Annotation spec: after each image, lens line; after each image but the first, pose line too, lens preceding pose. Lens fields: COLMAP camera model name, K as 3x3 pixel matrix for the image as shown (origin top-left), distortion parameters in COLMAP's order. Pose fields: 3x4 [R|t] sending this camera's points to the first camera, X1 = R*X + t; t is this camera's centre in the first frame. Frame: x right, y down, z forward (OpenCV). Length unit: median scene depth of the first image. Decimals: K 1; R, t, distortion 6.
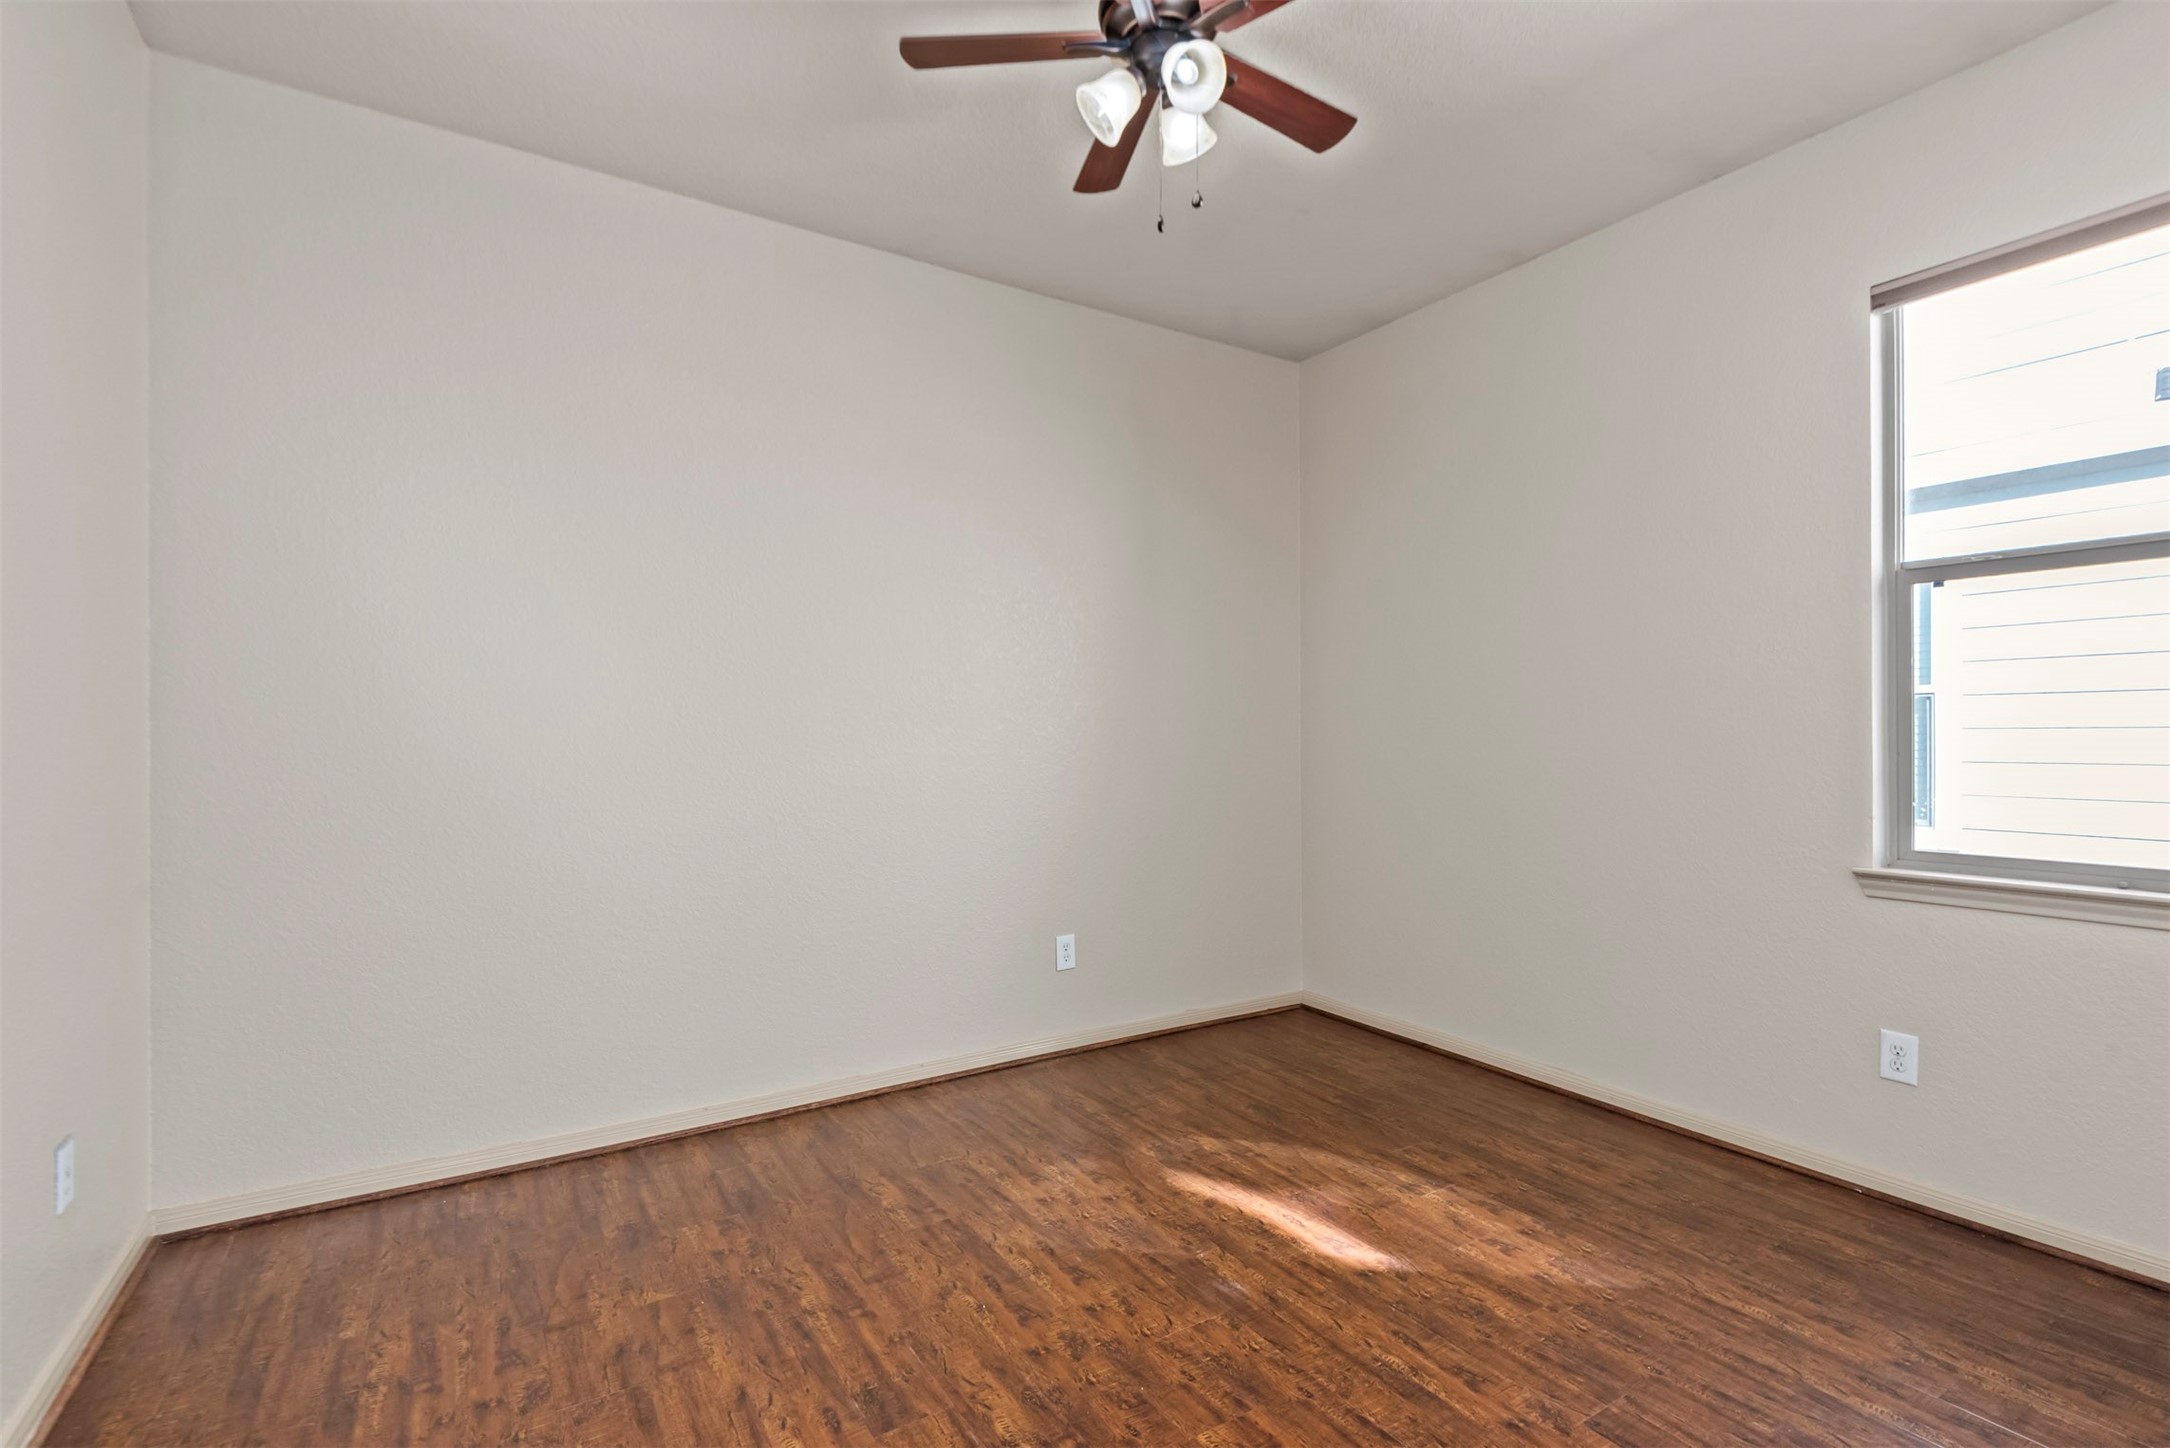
lens RADIAL K [[984.6, 0, 1098.1], [0, 984.6, 733.9], [0, 0, 1]] dist [0.026471, -0.017995]
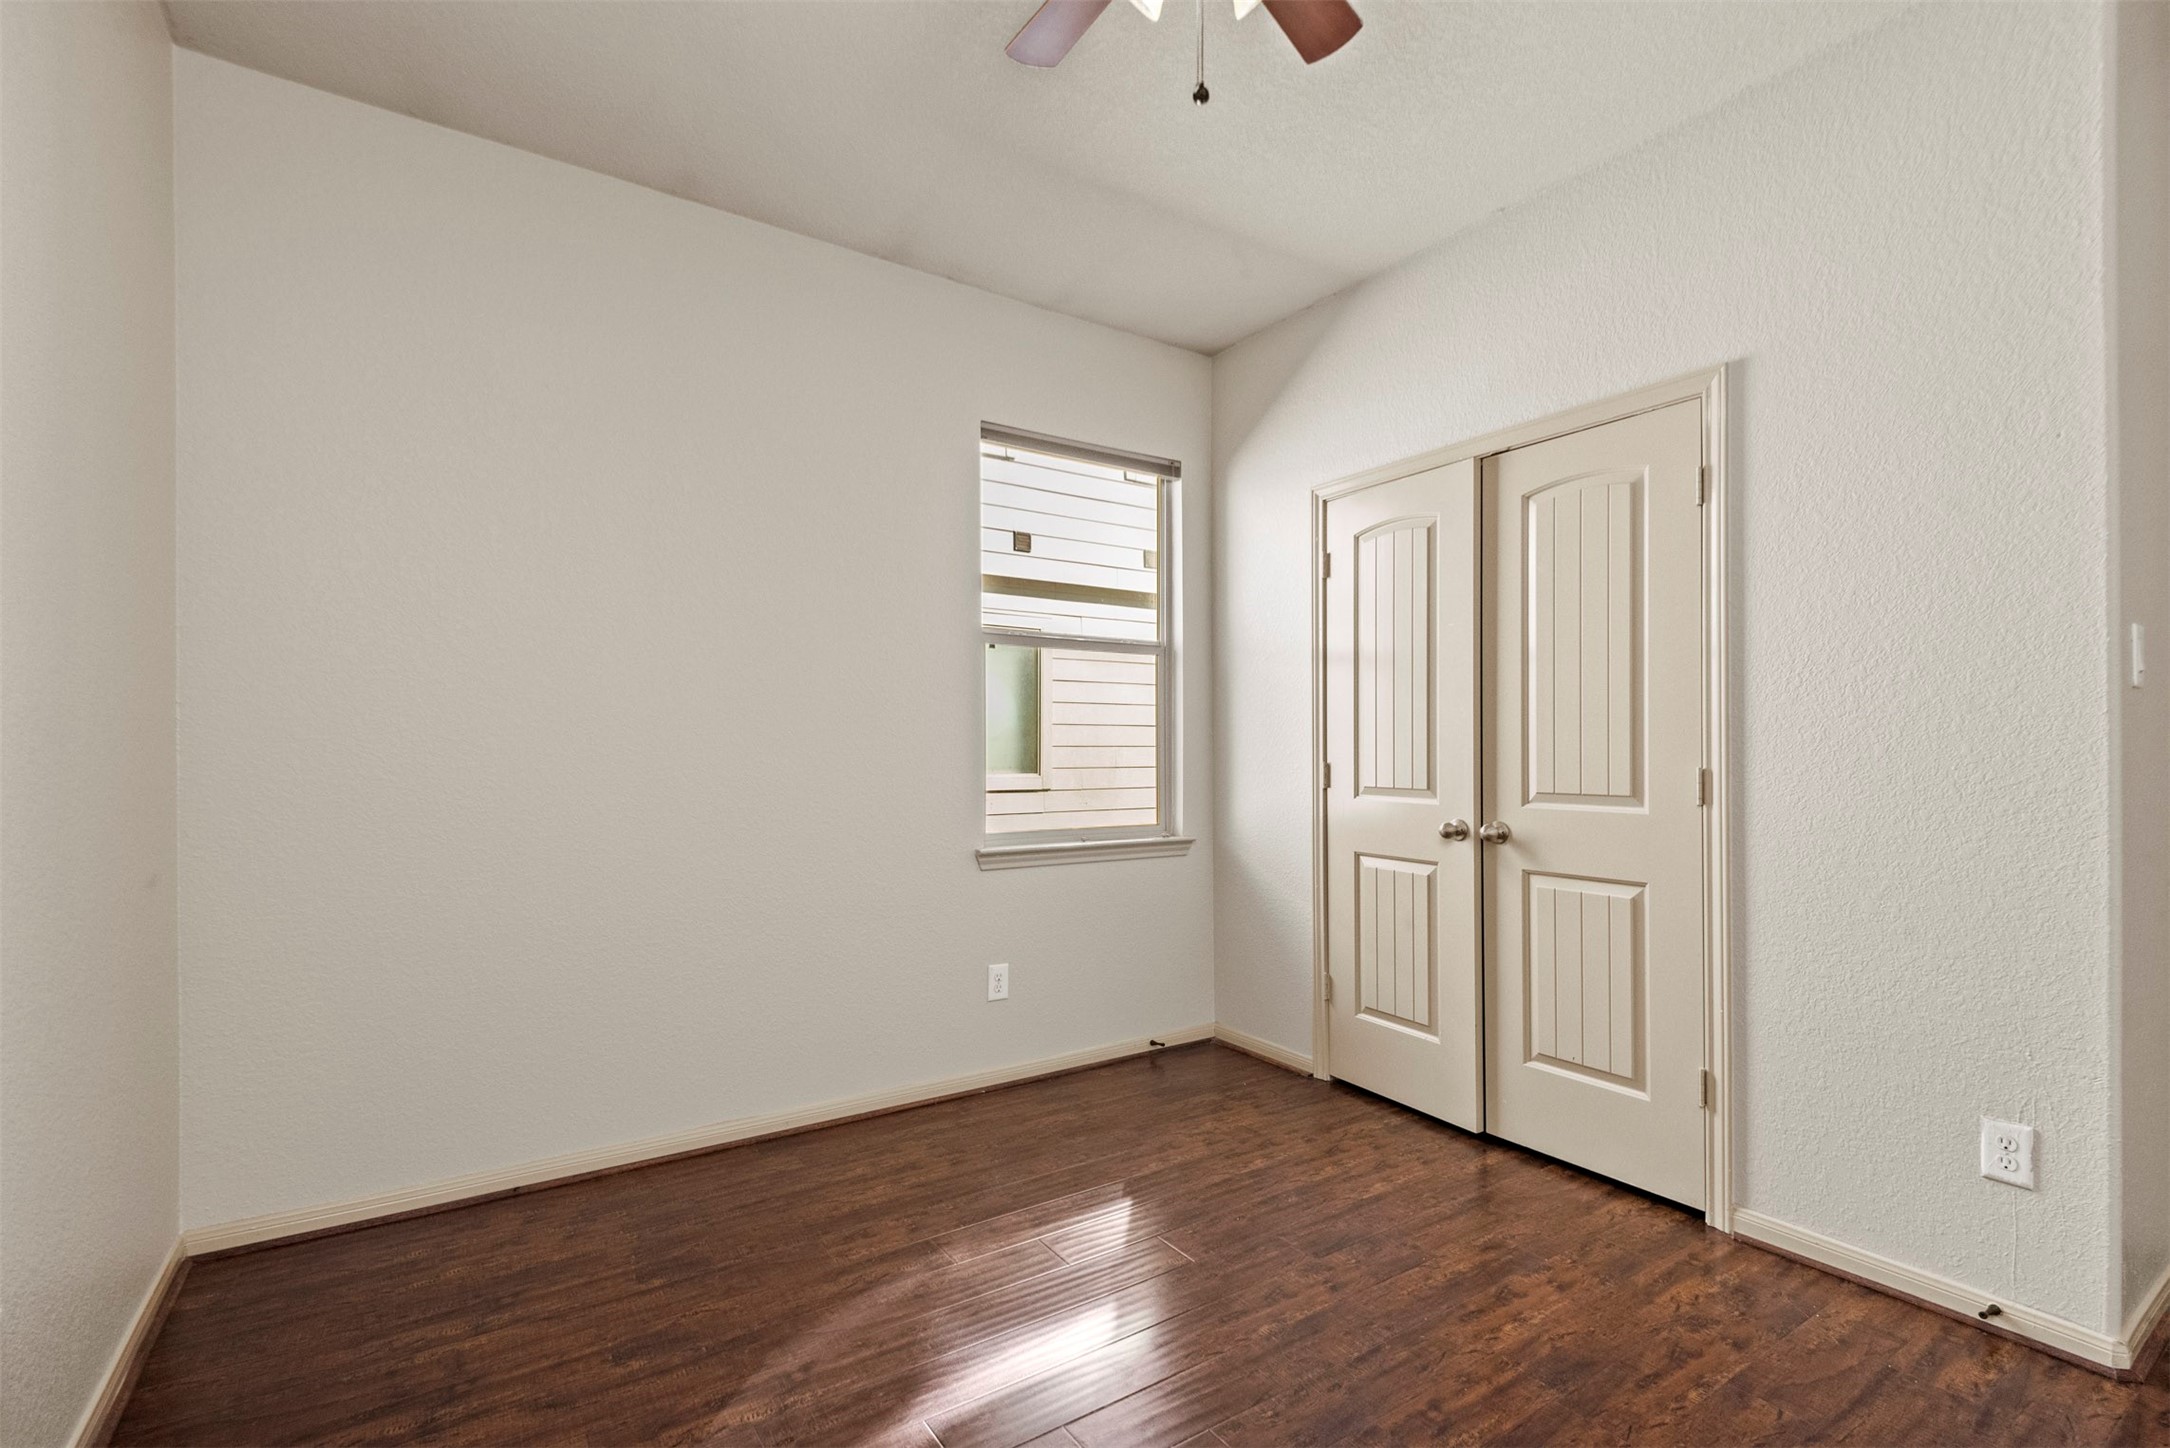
lens RADIAL K [[984.6, 0, 1098.1], [0, 984.6, 733.9], [0, 0, 1]] dist [0.026471, -0.017995]
pose [[-0.023611, 0.013403, 0.999631, -0.560966], [-0.003963, 0.999901, -0.013500, -0.004362], [-0.999713, -0.004280, -0.023556, 0.857269]]
